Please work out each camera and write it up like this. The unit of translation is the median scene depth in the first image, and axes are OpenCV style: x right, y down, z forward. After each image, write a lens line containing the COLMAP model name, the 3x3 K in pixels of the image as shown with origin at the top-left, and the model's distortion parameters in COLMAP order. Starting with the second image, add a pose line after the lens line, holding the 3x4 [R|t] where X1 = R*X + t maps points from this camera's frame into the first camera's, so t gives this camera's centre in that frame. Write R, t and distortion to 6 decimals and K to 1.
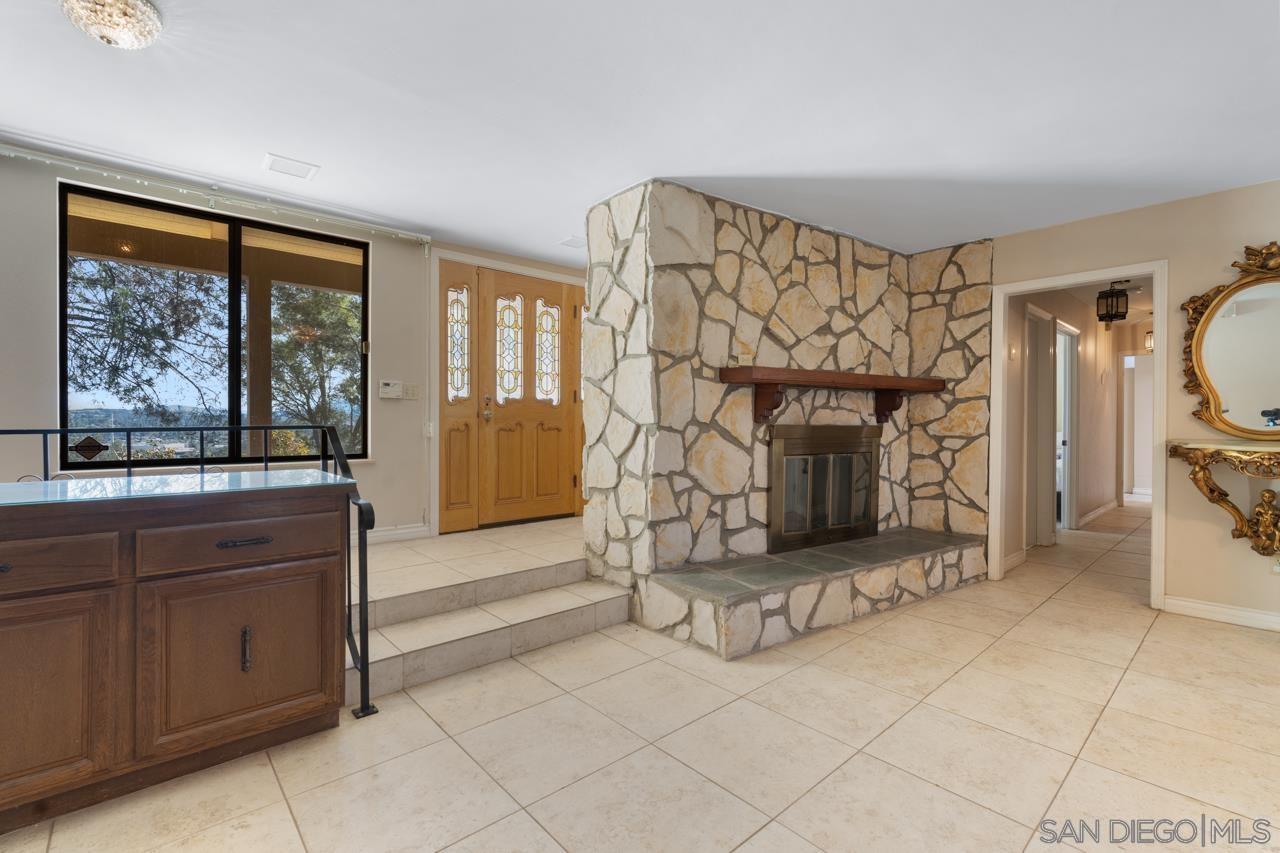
lens RADIAL K [[566.2, 0, 642.8], [0, 566.2, 427.7], [0, 0, 1]] dist [-0.002648, -0.000425]
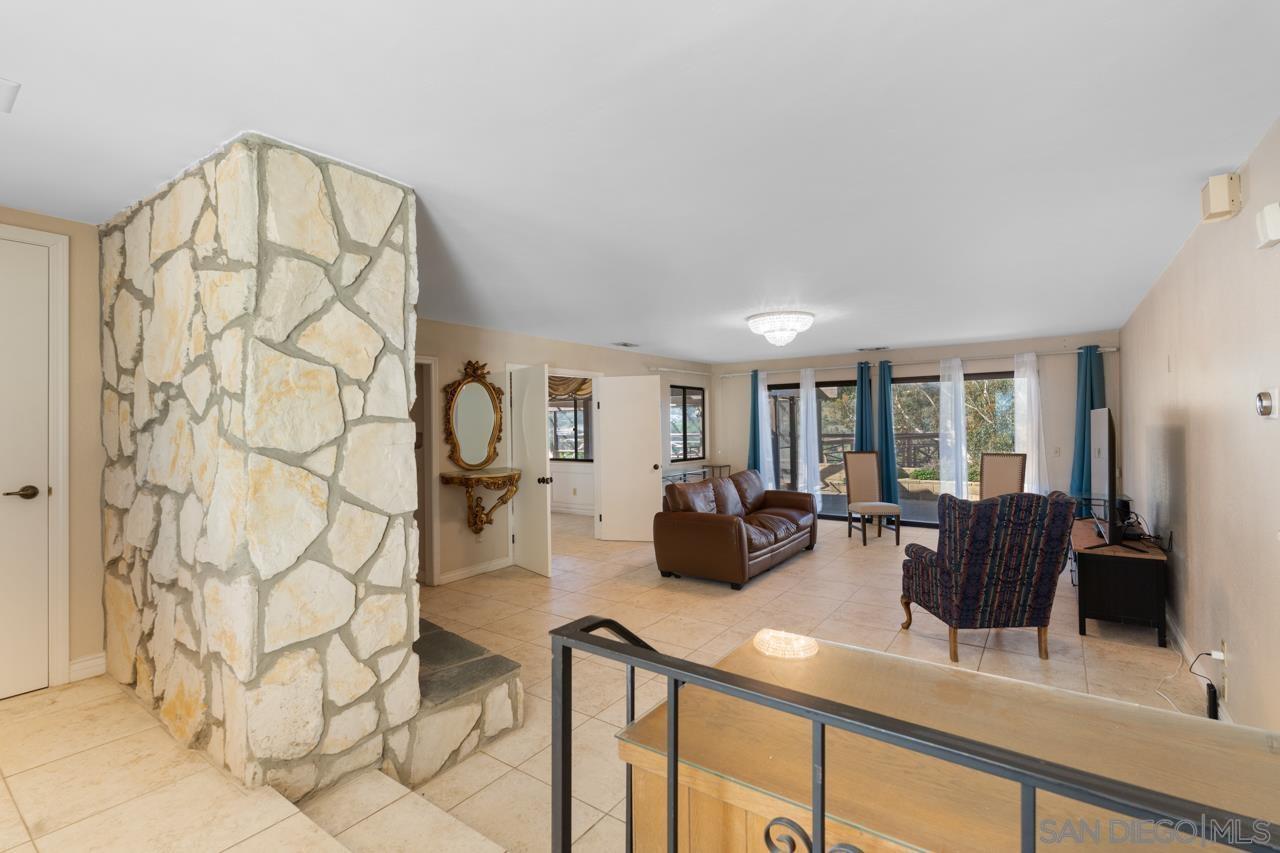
lens RADIAL K [[566.2, 0, 642.9], [0, 566.2, 422.7], [0, 0, 1]] dist [-0.002648, -0.000425]
pose [[-0.212914, 0.005567, 0.977055, -0.758004], [0.019960, 0.999800, -0.001347, -0.113633], [-0.976867, 0.019215, -0.212982, 0.827810]]
